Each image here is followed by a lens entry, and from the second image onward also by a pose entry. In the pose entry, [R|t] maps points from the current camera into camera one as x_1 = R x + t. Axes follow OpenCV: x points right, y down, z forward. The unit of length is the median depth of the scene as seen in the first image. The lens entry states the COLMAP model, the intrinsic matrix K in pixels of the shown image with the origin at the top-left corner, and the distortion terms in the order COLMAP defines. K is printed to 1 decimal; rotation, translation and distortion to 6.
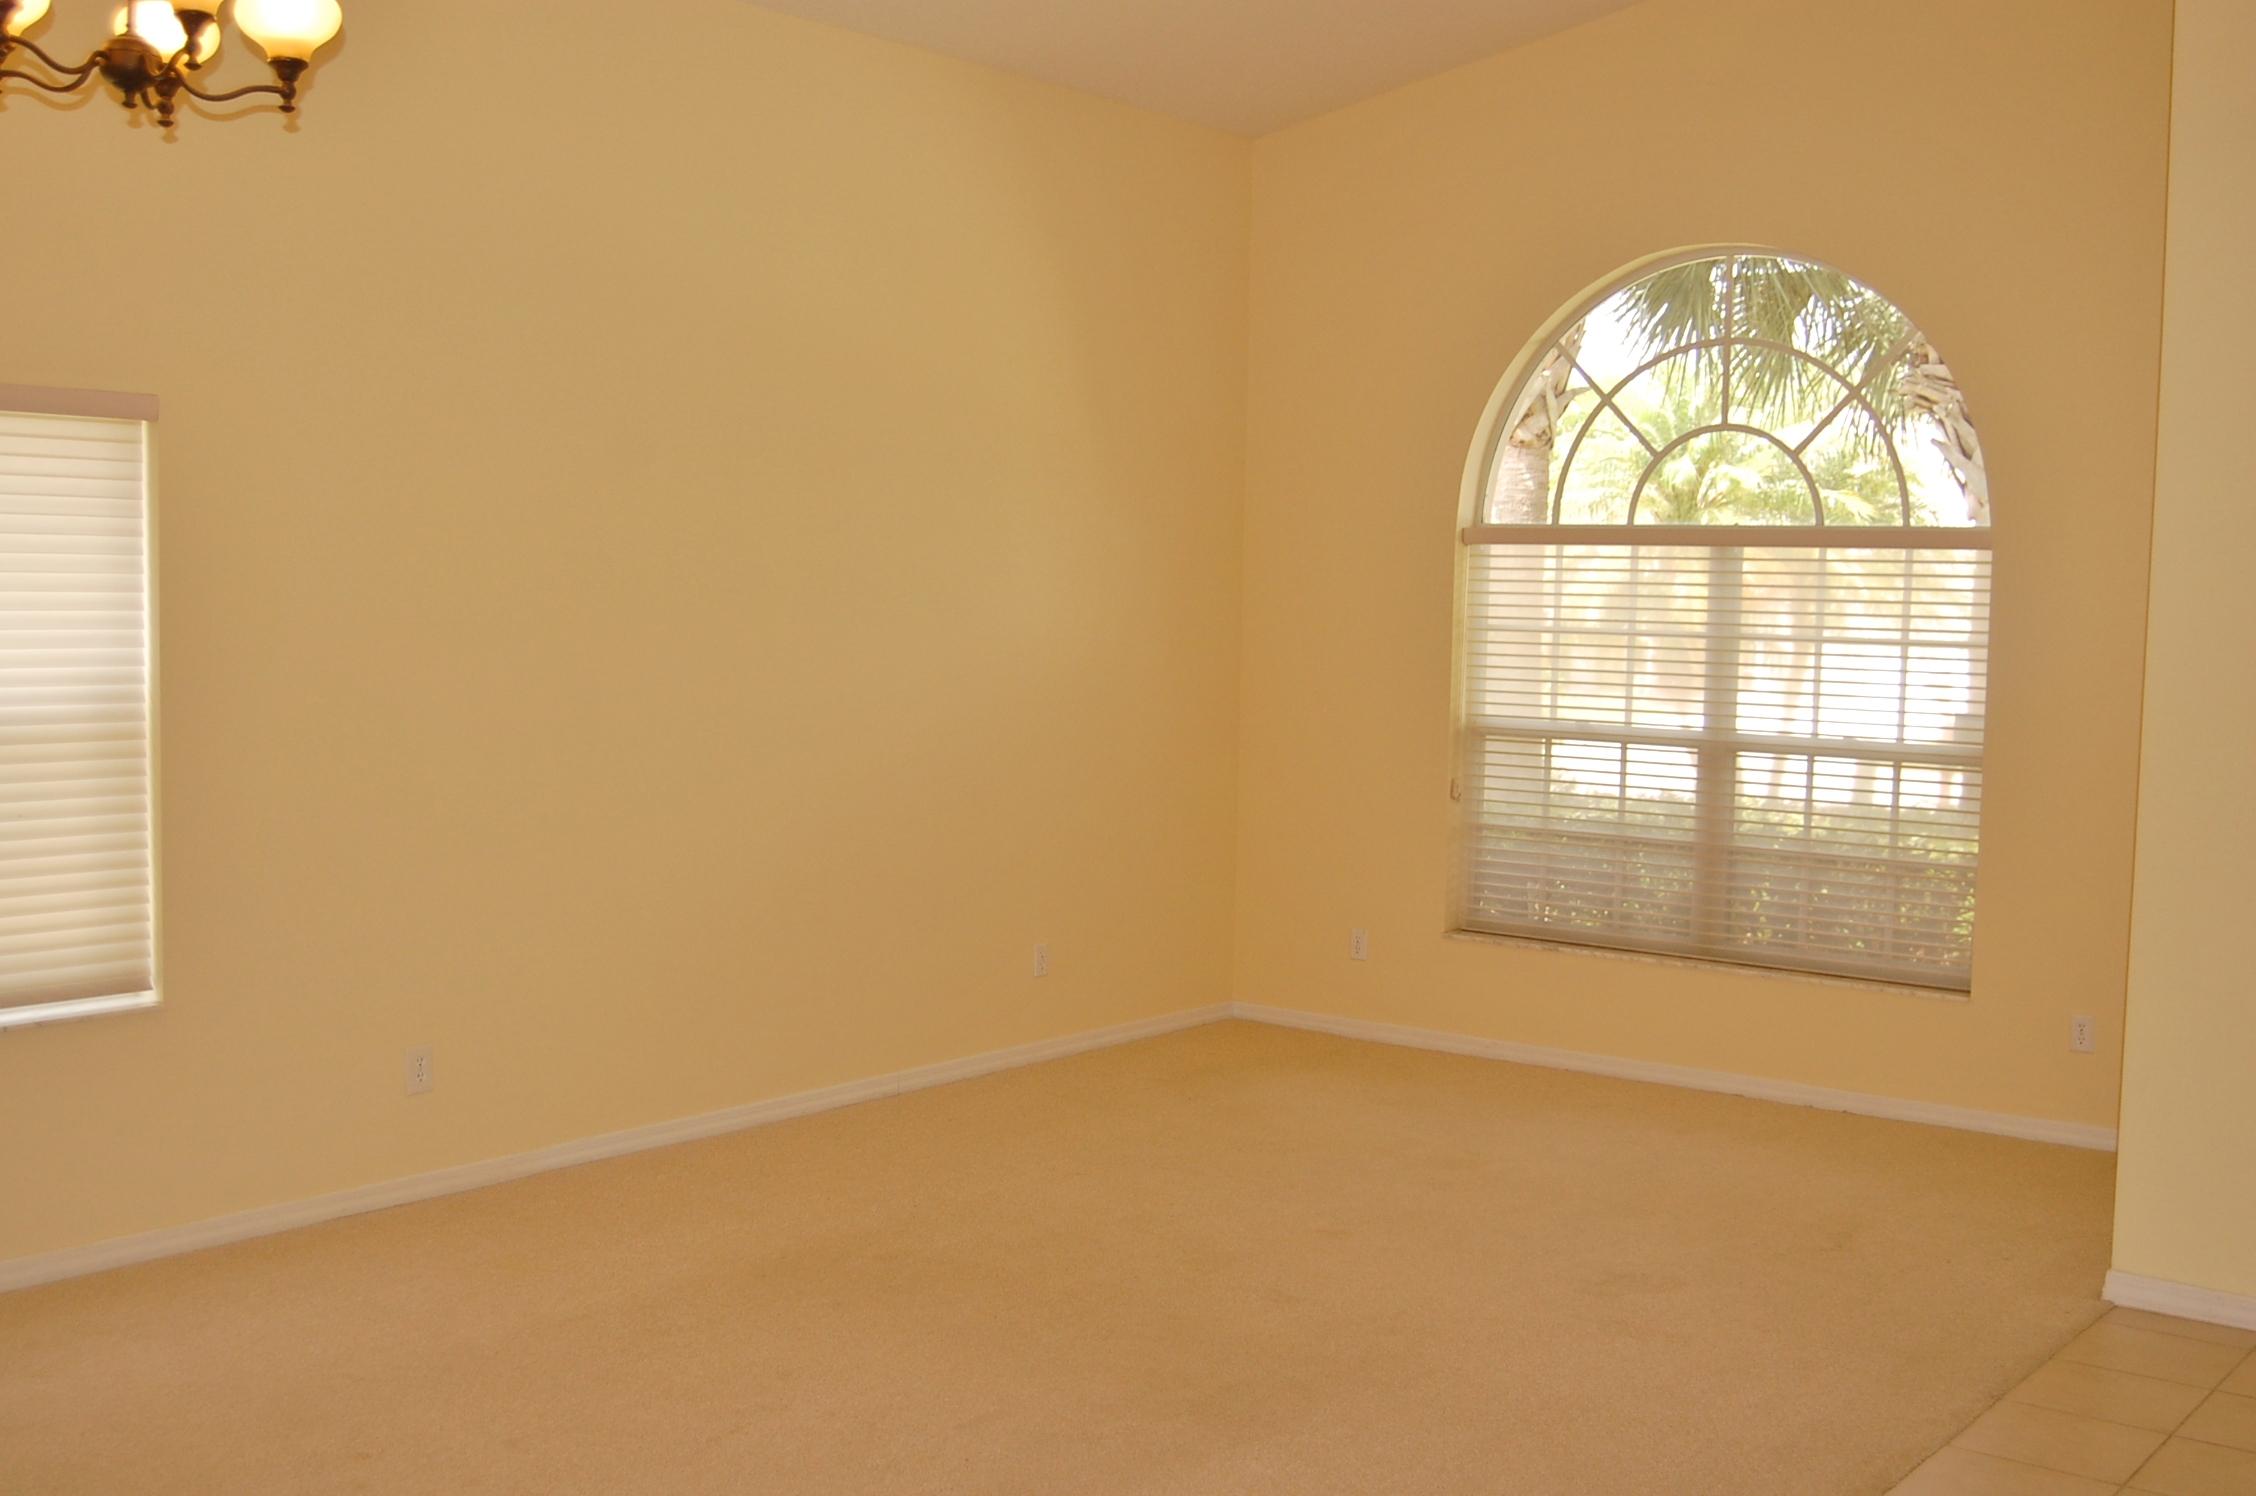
lens RADIAL K [[2380.6, 0, 1128.0], [0, 2380.6, 748.0], [0, 0, 1]] dist [-0.025969, -0.019869]
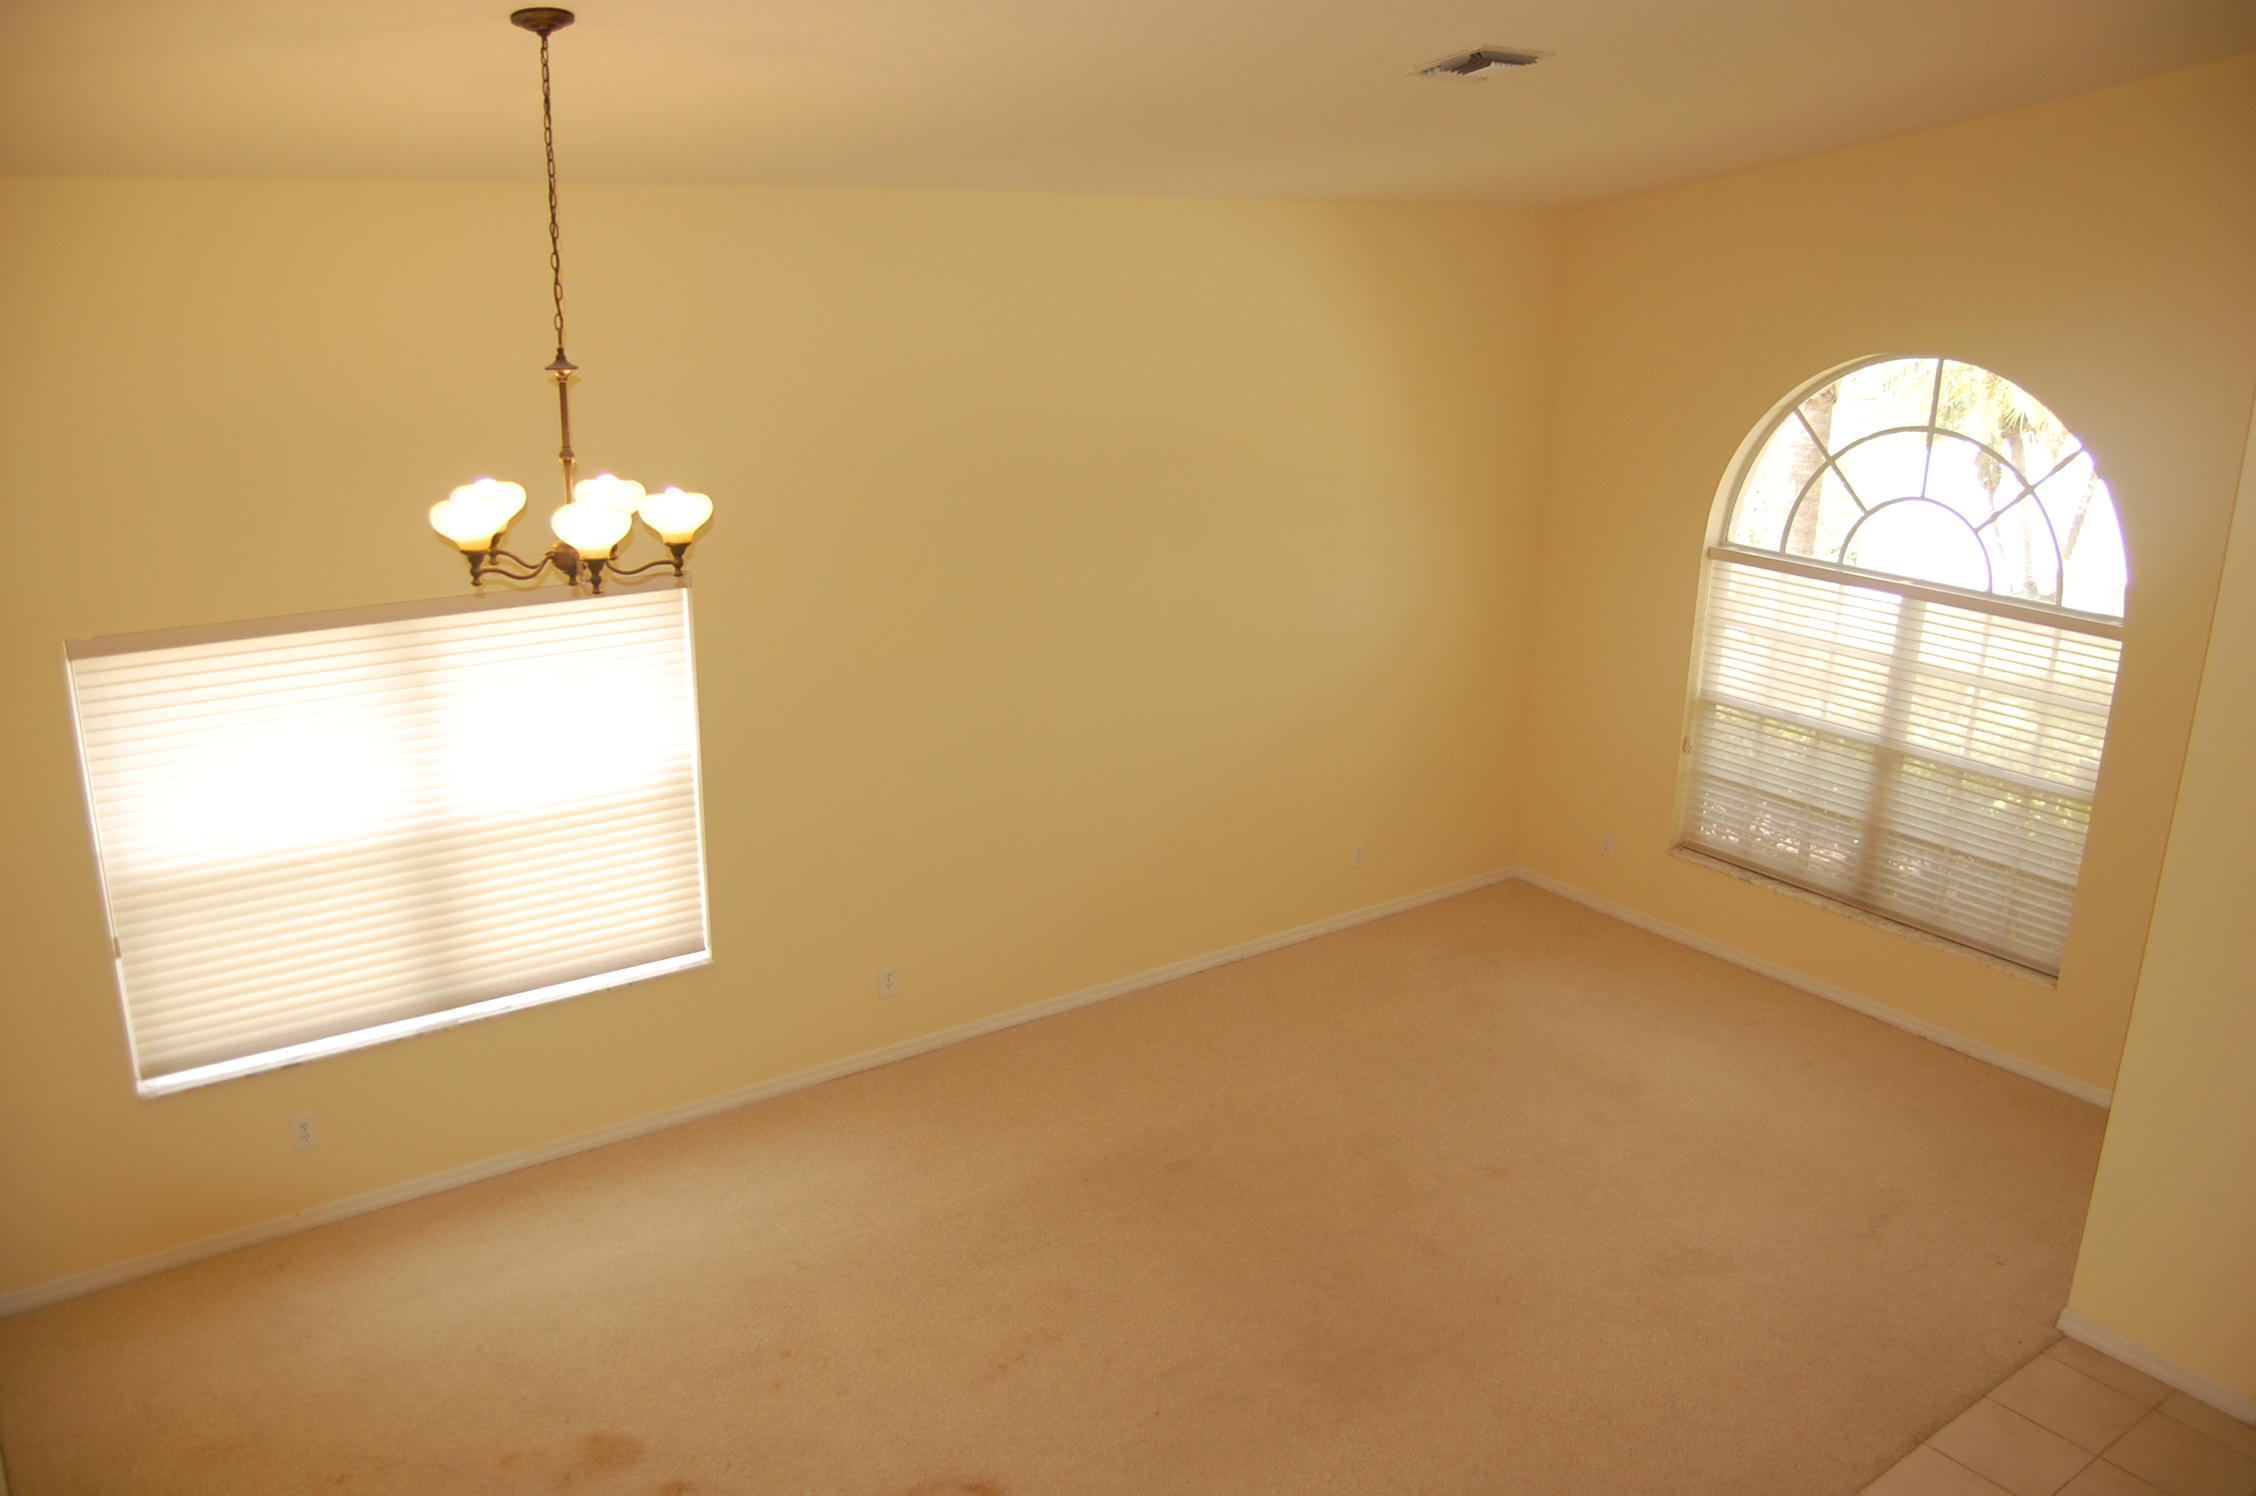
lens RADIAL K [[1760.4, 0, 1146.9], [0, 1760.4, 746.2], [0, 0, 1]] dist [-0.069223, 0.015313]
pose [[0.966507, 0.075746, -0.245208, 0.091060], [-0.020329, 0.975046, 0.221068, -0.197255], [0.255834, -0.208679, 0.943929, 0.022330]]
